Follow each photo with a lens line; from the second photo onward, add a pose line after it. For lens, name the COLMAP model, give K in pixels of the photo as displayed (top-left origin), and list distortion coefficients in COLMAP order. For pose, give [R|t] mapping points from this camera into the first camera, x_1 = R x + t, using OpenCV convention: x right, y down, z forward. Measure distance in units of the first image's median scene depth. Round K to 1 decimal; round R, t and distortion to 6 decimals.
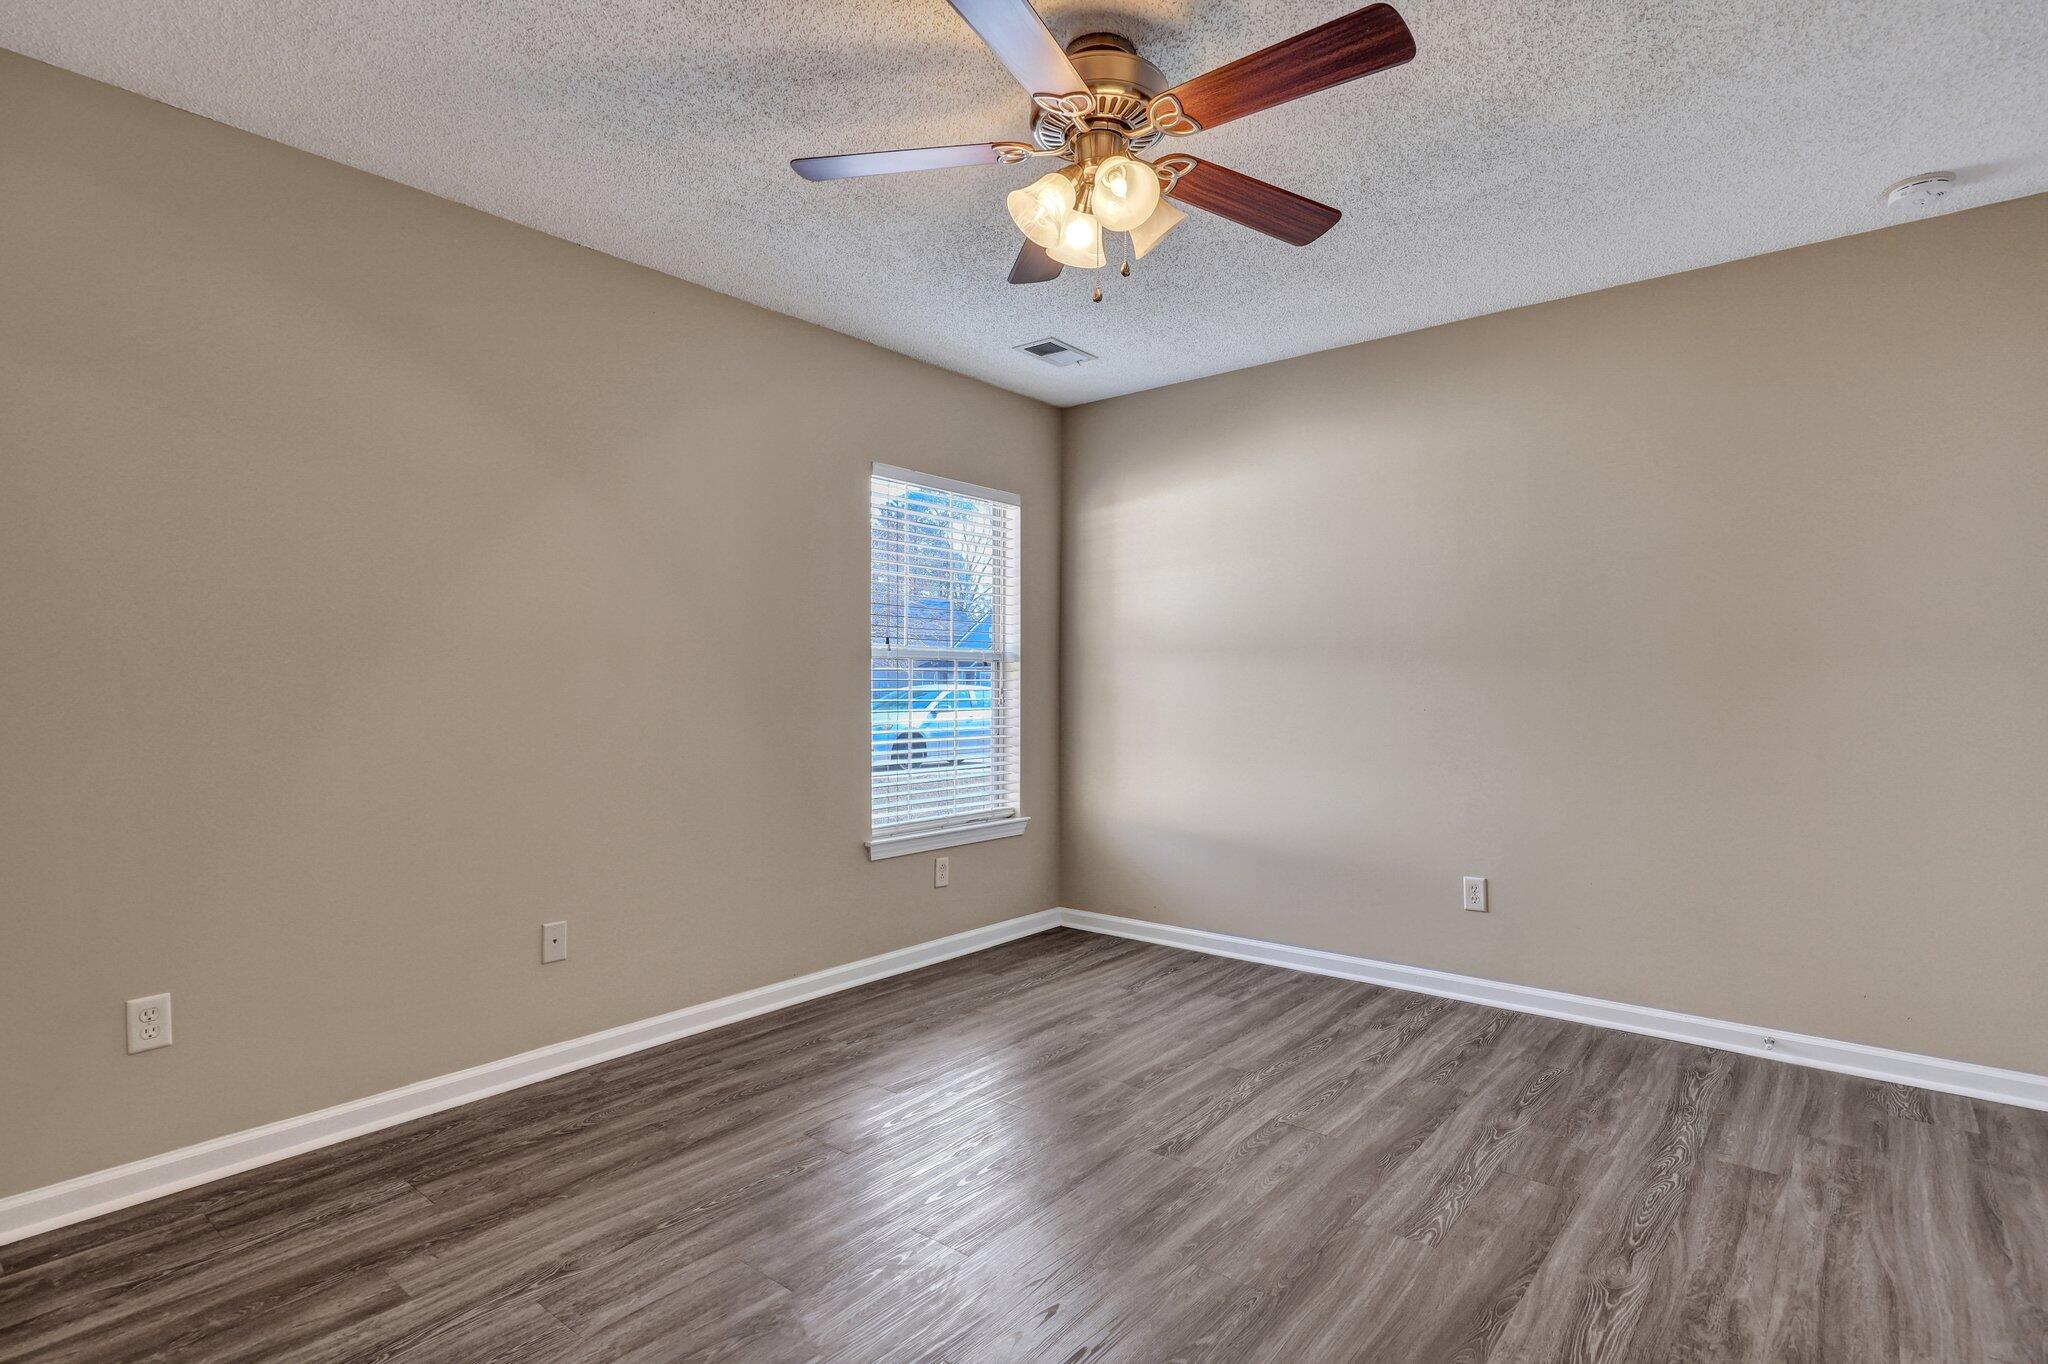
lens RADIAL K [[1051.7, 0, 1028.1], [0, 1051.7, 687.1], [0, 0, 1]] dist [0.004321, 0.000624]
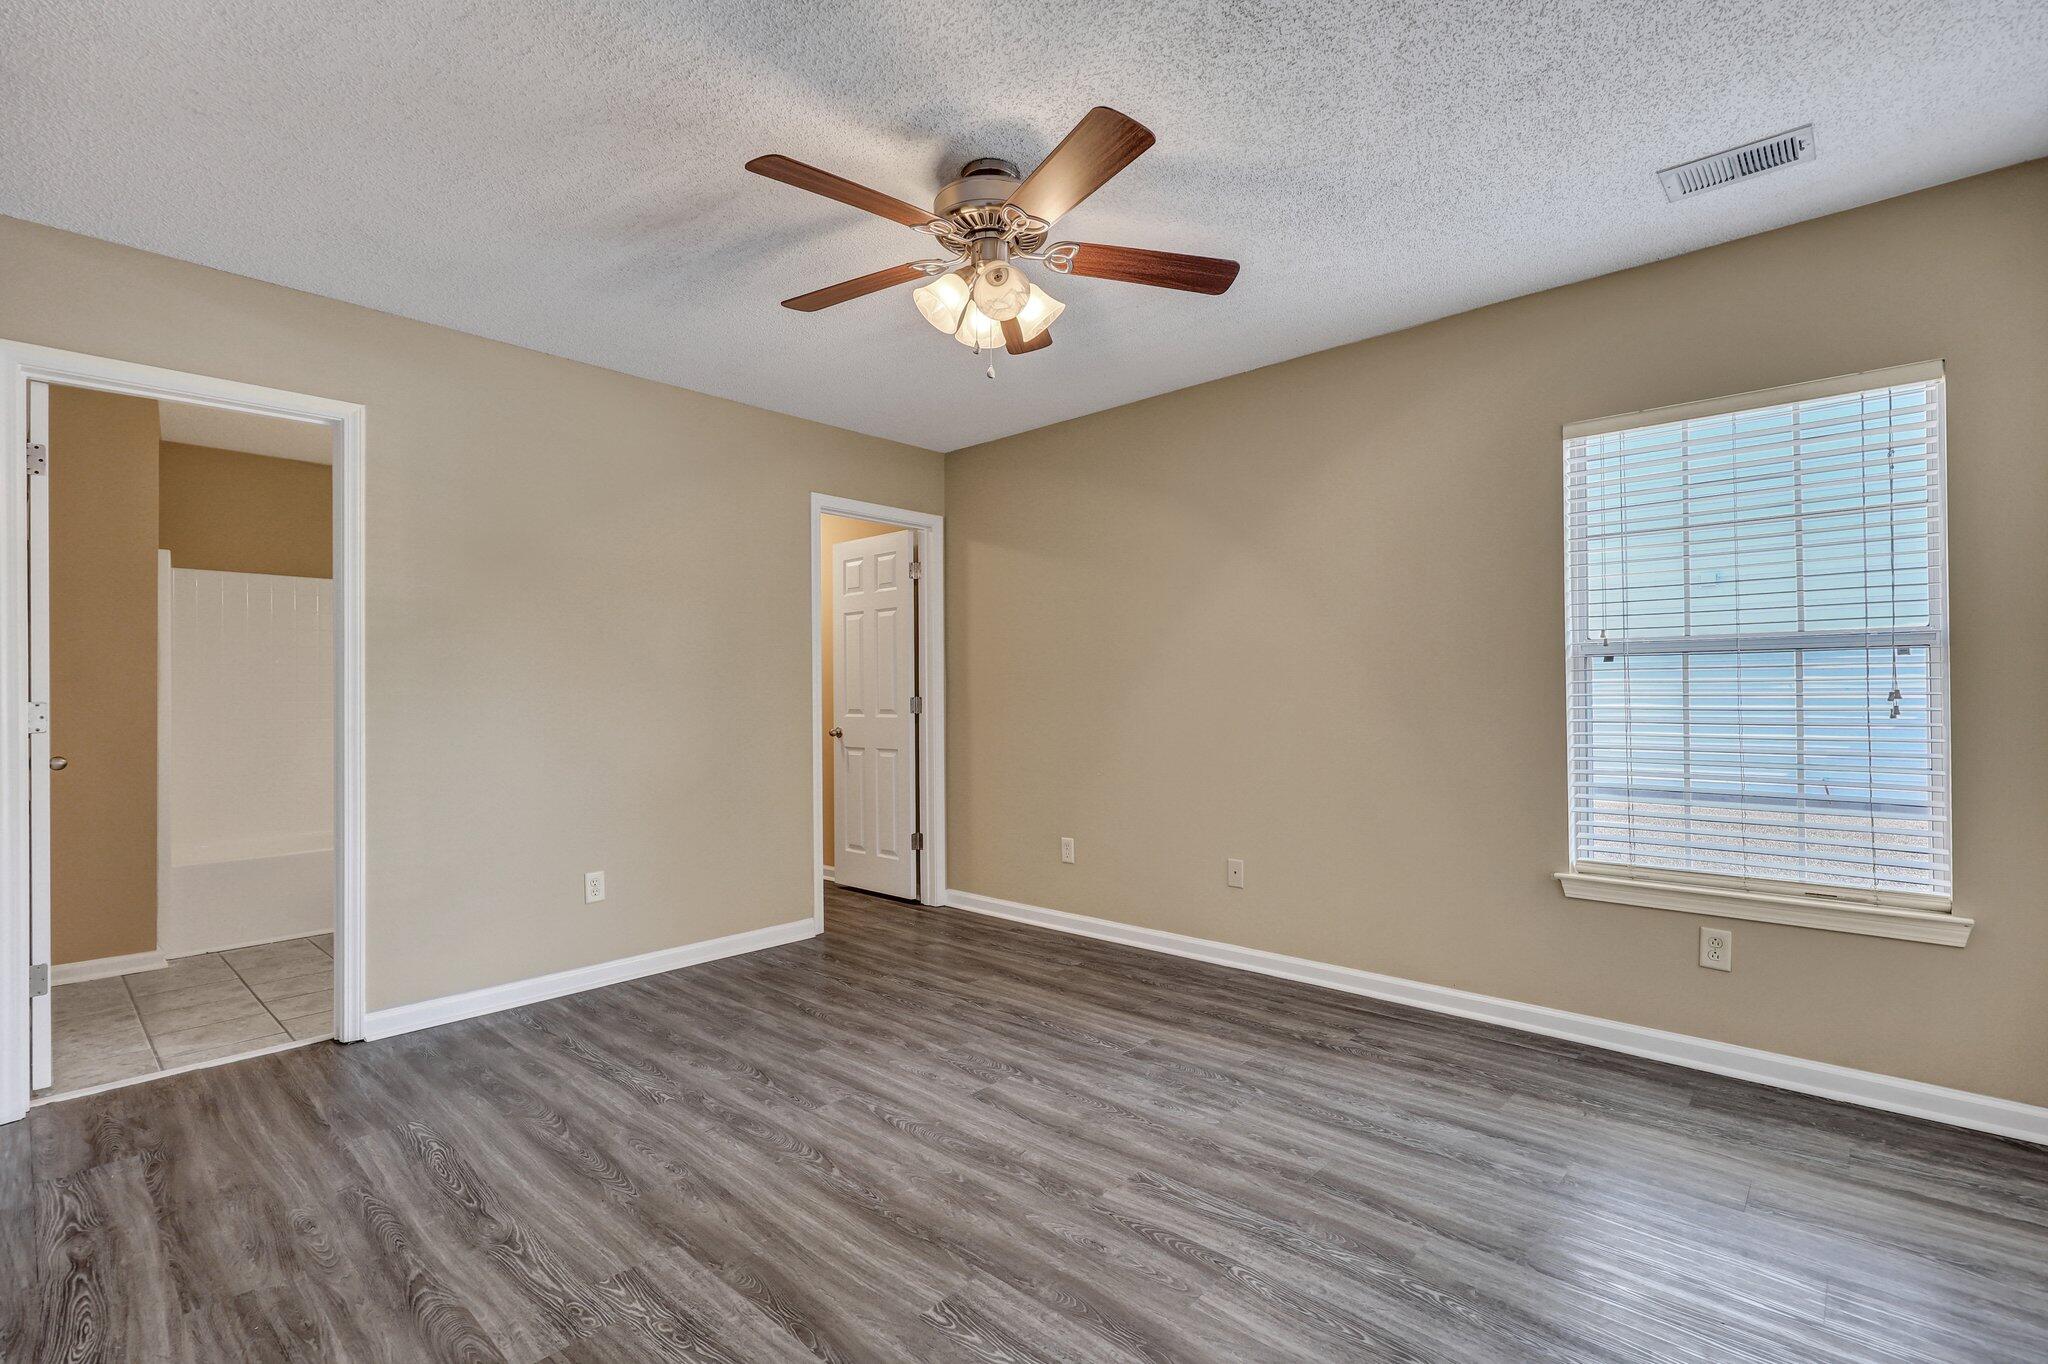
lens RADIAL K [[951.2, 0, 1028.8], [0, 951.2, 684.2], [0, 0, 1]] dist [0.000262, 0.000674]
pose [[-0.074534, -0.008954, -0.997178, 0.901188], [0.003988, 0.999949, -0.009277, -0.000305], [0.997211, -0.004669, -0.074494, 0.873852]]
